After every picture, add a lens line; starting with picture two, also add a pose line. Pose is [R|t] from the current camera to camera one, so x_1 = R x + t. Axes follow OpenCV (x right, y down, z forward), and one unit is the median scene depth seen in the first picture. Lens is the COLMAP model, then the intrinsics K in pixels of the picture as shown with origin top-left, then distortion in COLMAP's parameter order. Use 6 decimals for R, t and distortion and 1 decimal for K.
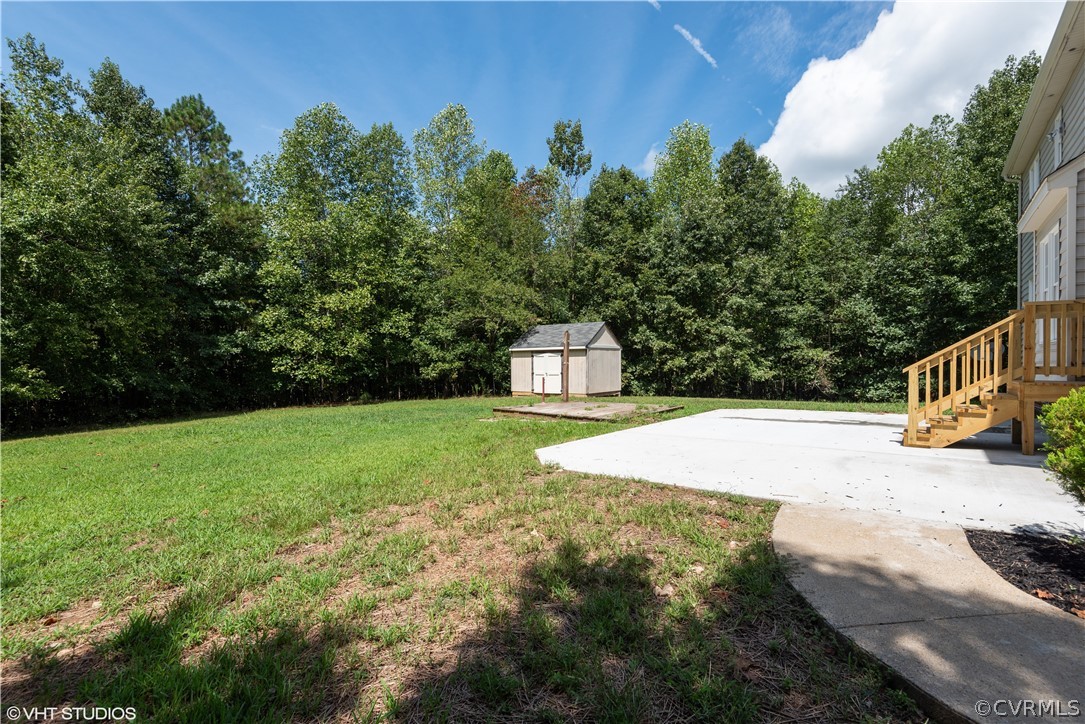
lens RADIAL K [[496.3, 0, 541.1], [0, 496.3, 364.8], [0, 0, 1]] dist [0.012822, -0.000802]
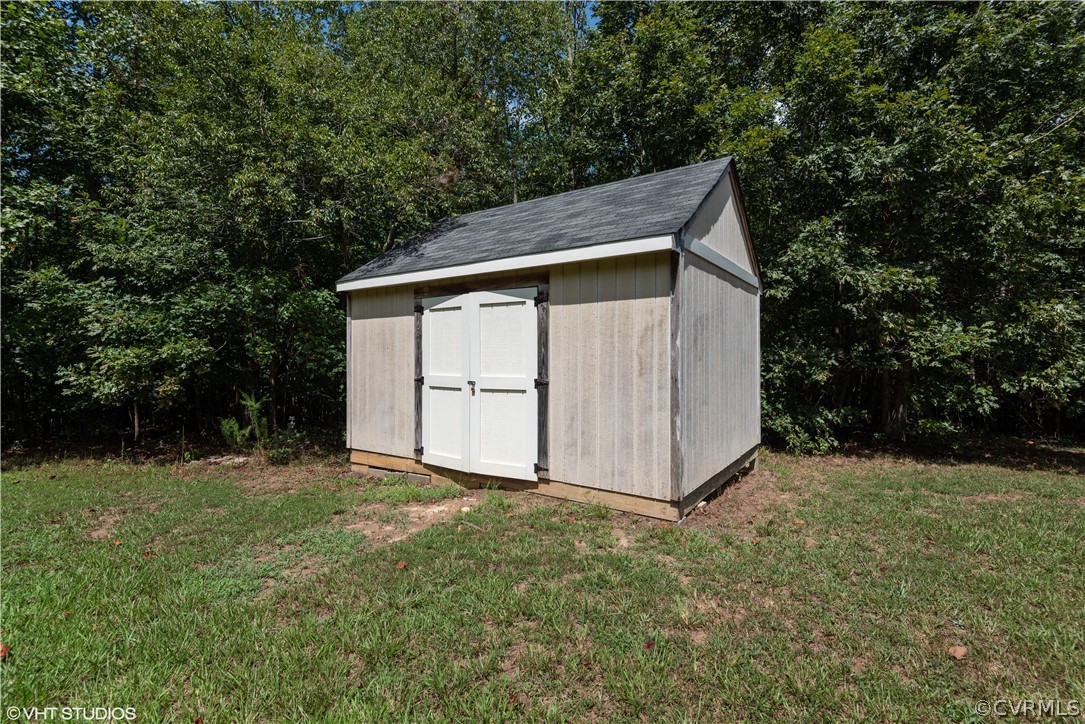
lens RADIAL K [[496.3, 0, 544.4], [0, 496.3, 359.7], [0, 0, 1]] dist [0.012822, -0.000802]
pose [[0.999115, 0.000765, 0.042060, 0.031602], [-0.000840, 0.999998, 0.001751, 0.006365], [-0.042059, -0.001784, 0.999114, 0.738092]]
